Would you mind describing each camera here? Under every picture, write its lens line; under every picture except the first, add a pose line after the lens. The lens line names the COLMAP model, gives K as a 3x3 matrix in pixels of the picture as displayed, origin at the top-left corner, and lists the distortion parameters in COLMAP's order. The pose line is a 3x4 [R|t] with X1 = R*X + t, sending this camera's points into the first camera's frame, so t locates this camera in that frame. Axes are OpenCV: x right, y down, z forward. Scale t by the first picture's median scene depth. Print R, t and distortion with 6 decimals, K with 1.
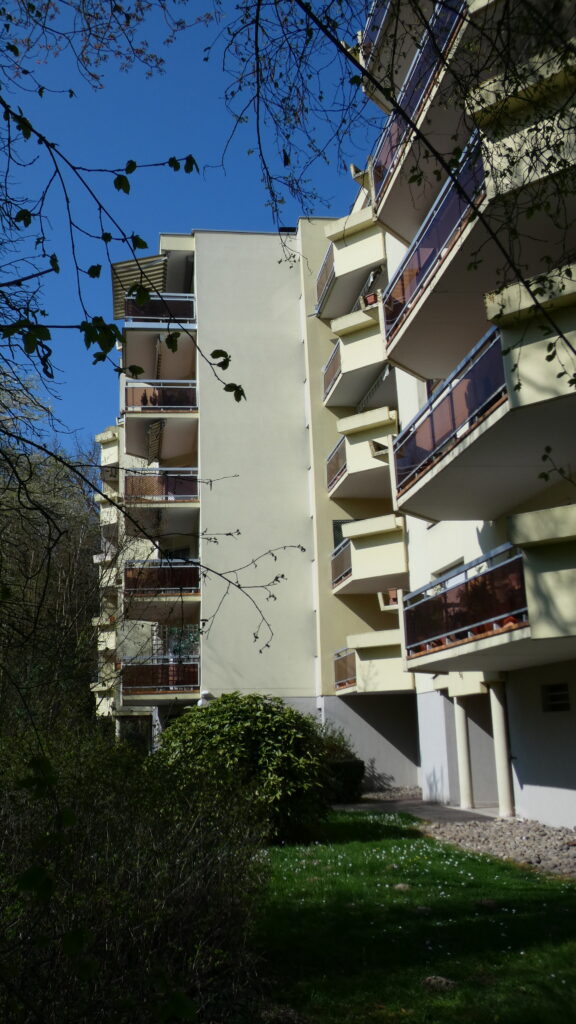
lens RADIAL K [[1041.1, 0, 288.0], [0, 1041.1, 512.0], [0, 0, 1]] dist [-0.003343, -0.003285]
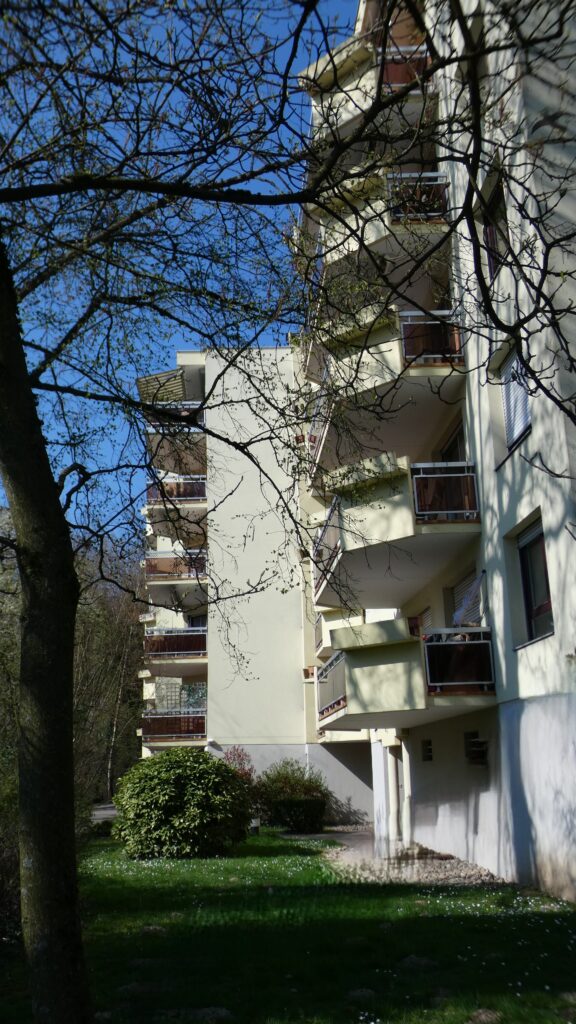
lens RADIAL K [[1041.1, 0, 288.0], [0, 1041.1, 512.0], [0, 0, 1]] dist [-0.003343, -0.003285]
pose [[0.996428, -0.016773, -0.082761, 0.125130], [0.013932, 0.999298, -0.034784, -0.050810], [0.083287, 0.033507, 0.995962, -0.212779]]
